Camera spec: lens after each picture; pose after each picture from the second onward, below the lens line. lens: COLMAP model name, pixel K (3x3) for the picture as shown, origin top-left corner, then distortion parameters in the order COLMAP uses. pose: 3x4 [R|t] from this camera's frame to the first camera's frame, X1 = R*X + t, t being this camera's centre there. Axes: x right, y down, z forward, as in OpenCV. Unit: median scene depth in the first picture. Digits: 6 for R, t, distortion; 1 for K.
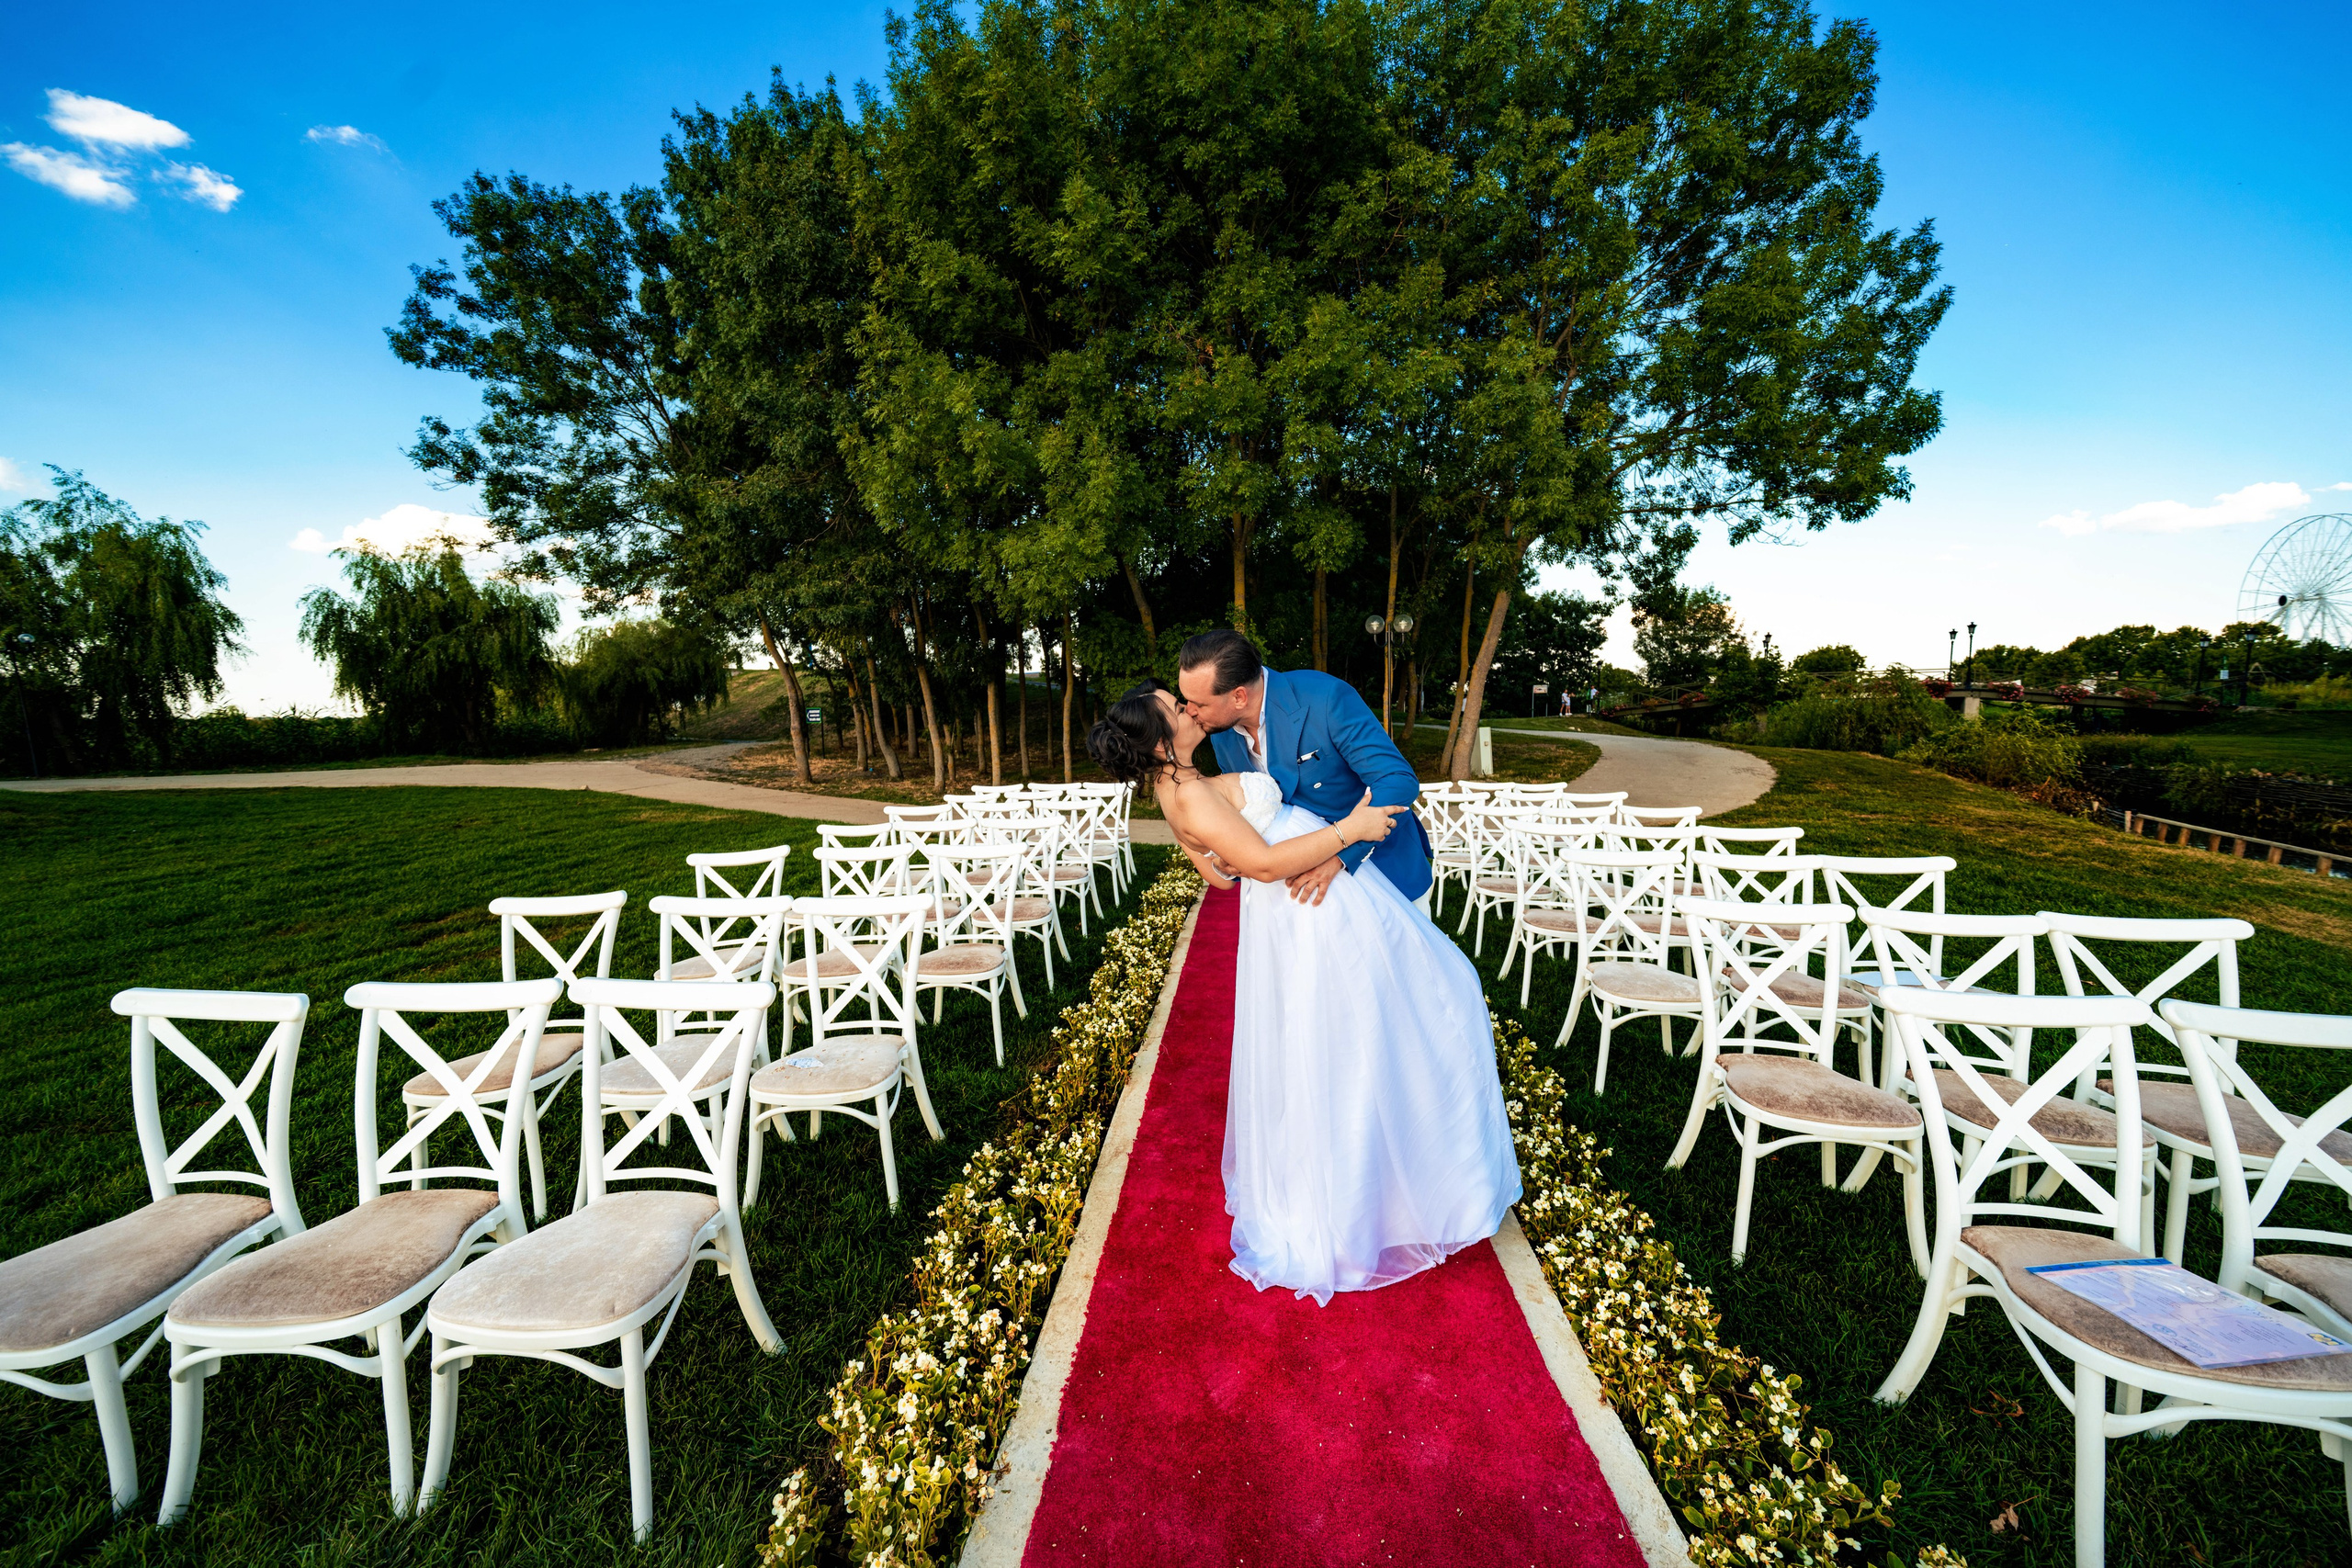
lens RADIAL K [[794.3, 0, 1181.4], [0, 794.3, 780.3], [0, 0, 1]] dist [-0.001265, -0.000122]
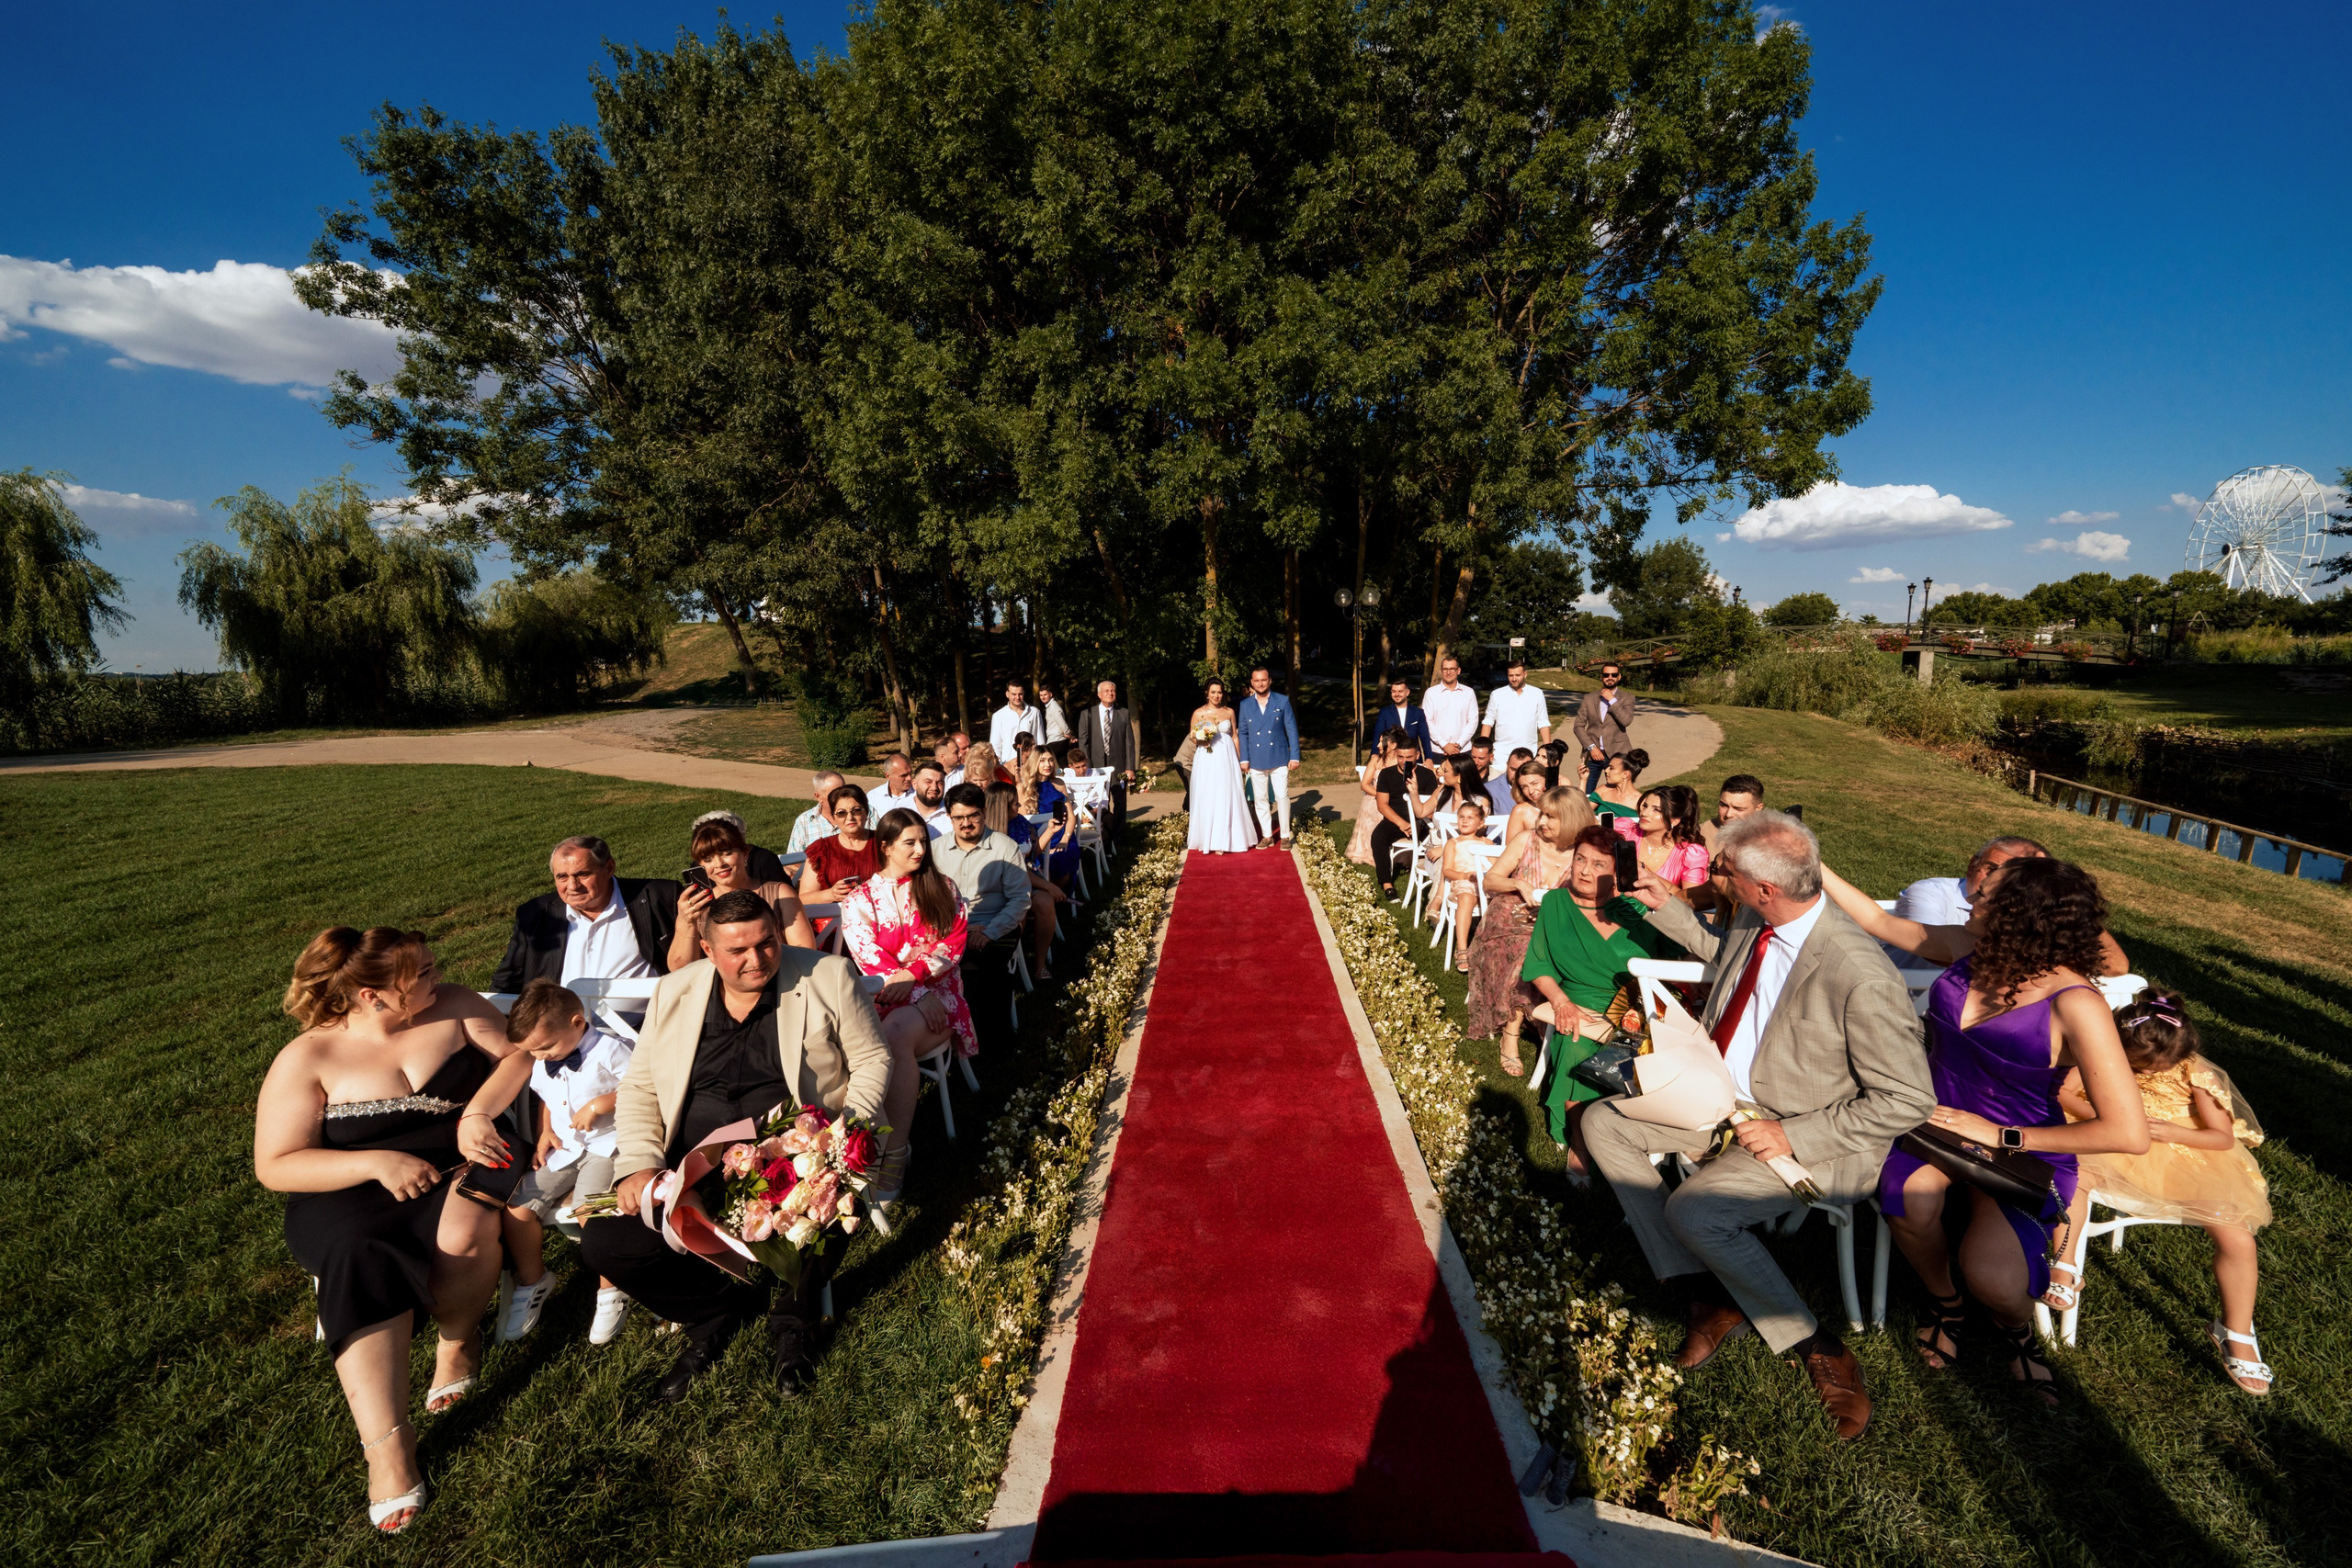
lens RADIAL K [[837.7, 0, 1208.9], [0, 837.7, 762.2], [0, 0, 1]] dist [-0.001019, -0.000186]
pose [[0.997694, -0.011449, 0.066895, -0.004123], [0.009187, 0.999379, 0.034031, -0.026818], [-0.067243, -0.033338, 0.997179, -0.081108]]
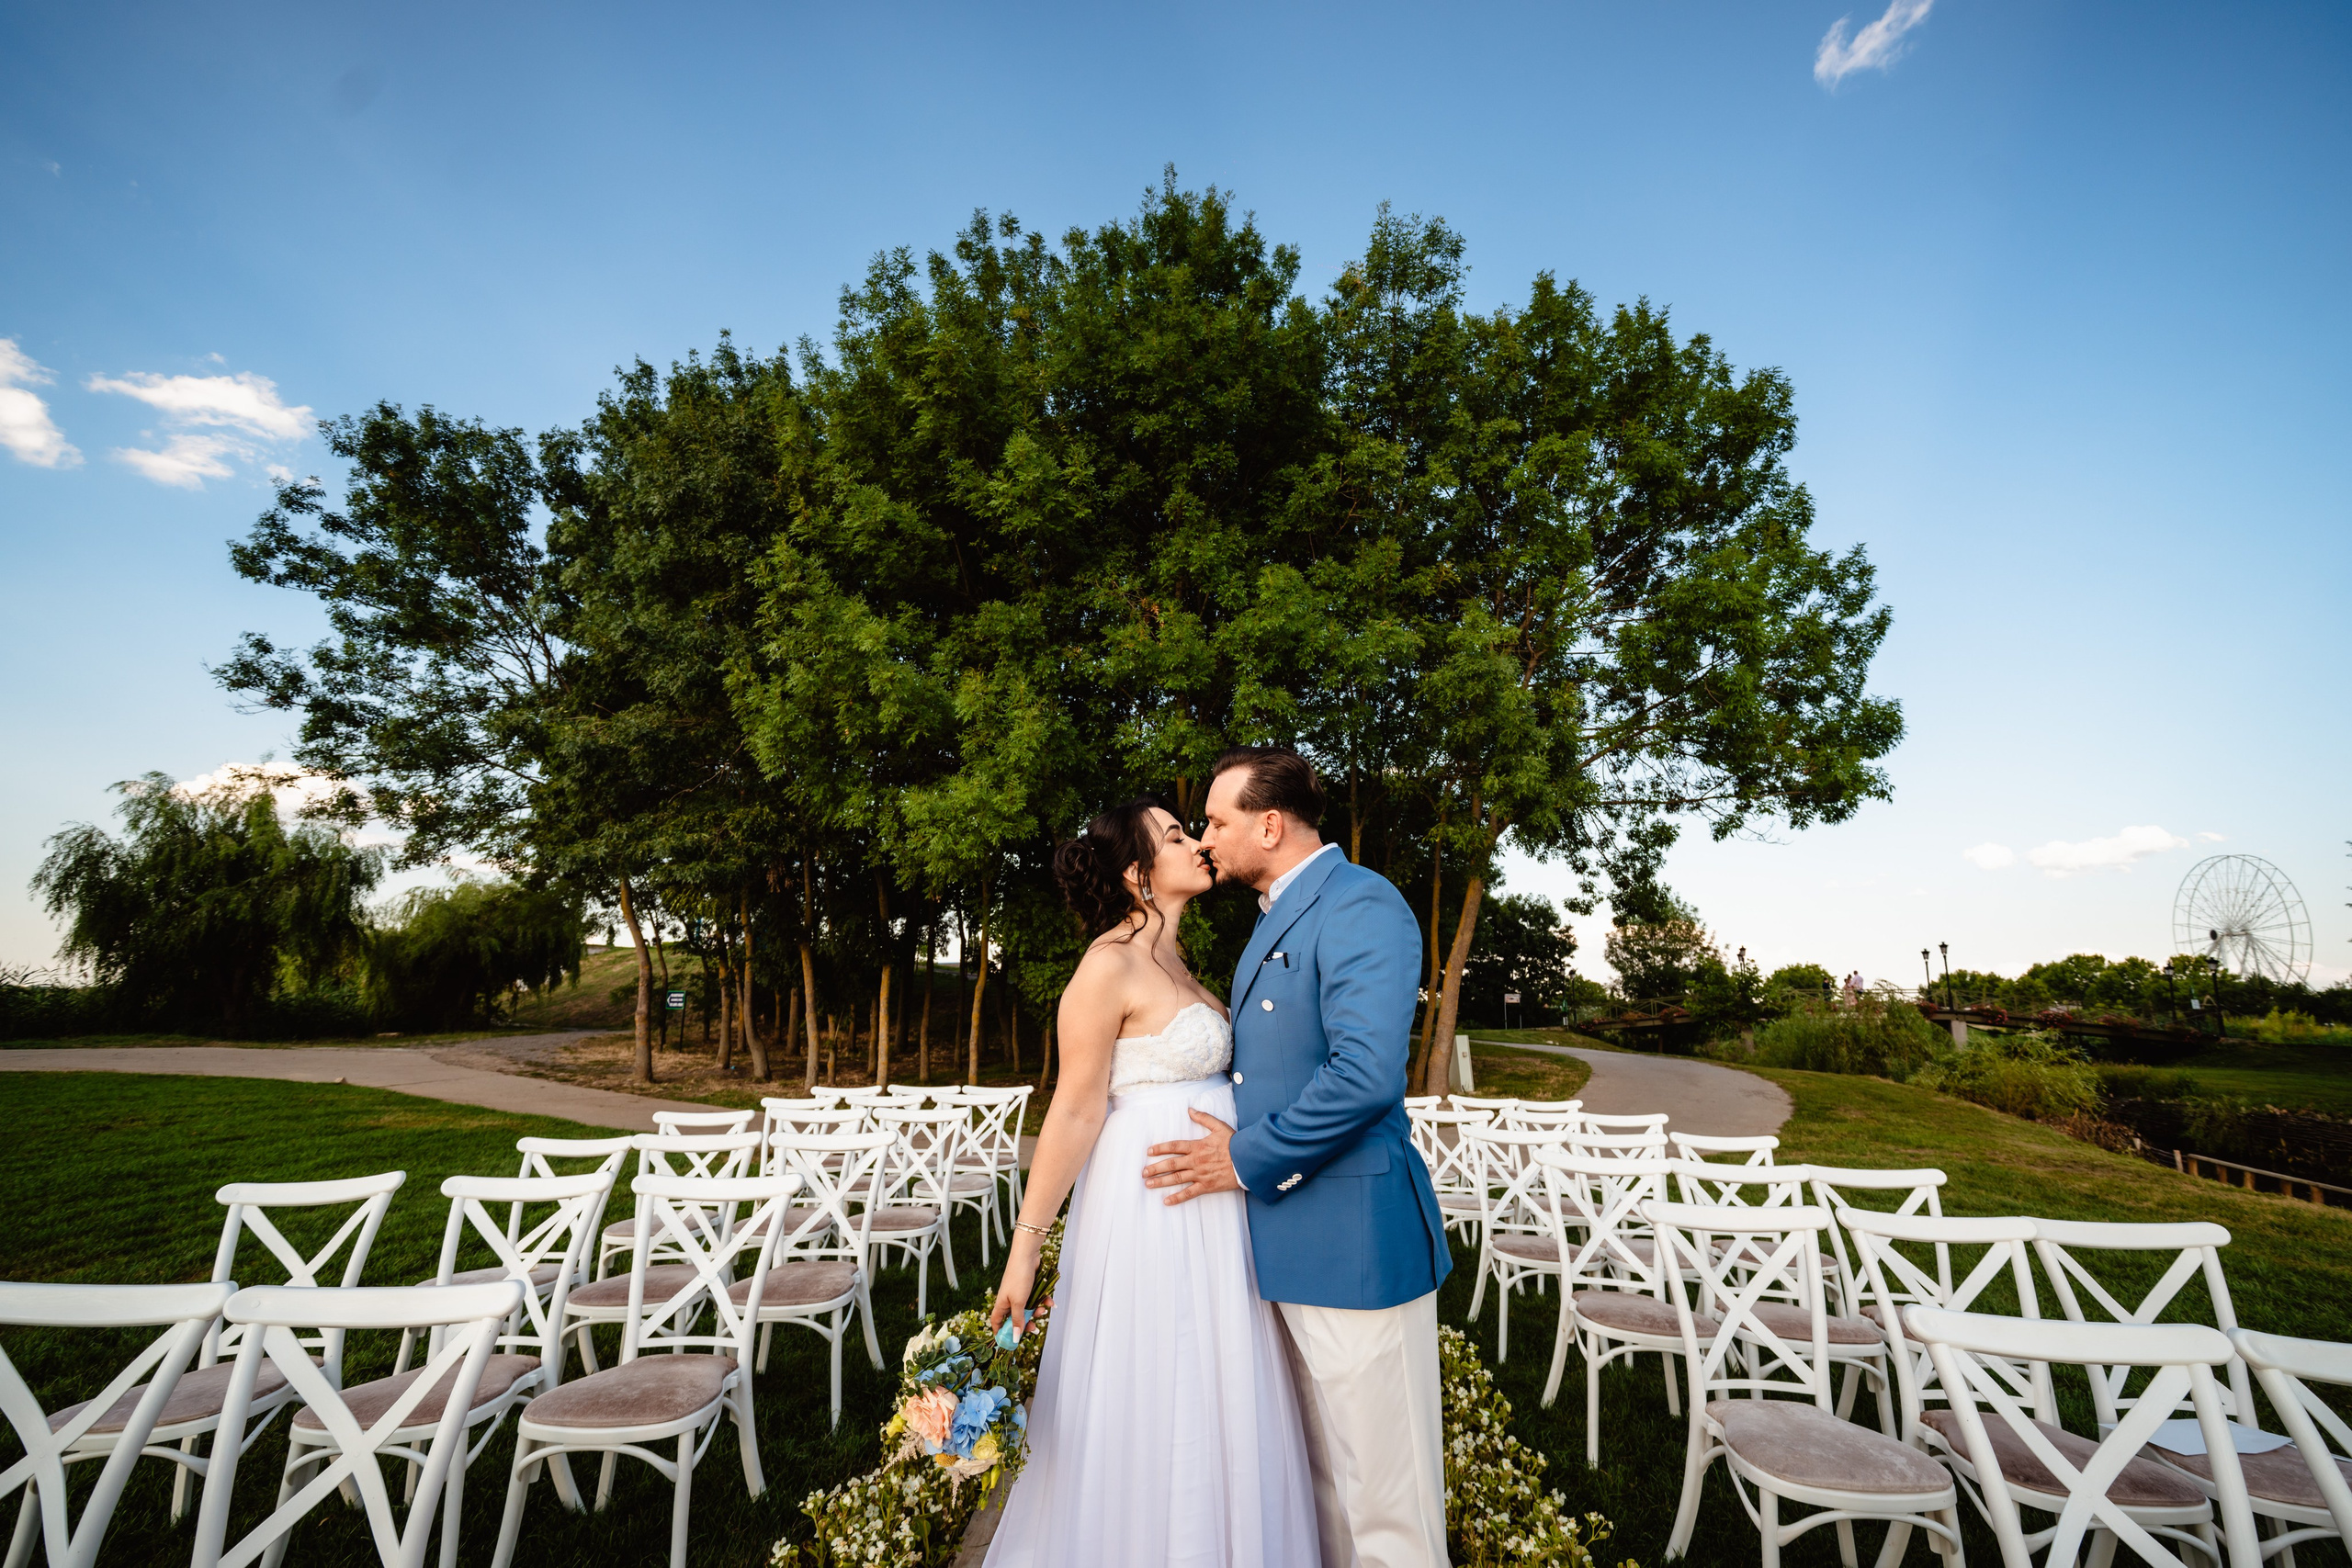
lens RADIAL K [[874.4, 0, 1188.8], [0, 874.4, 870.2], [0, 0, 1]] dist [-0.001603, -0.000386]
pose [[0.996750, 0.041656, 0.068955, 0.016147], [-0.023341, 0.968552, -0.247714, 0.003474], [-0.077106, 0.245300, 0.966376, 0.083446]]
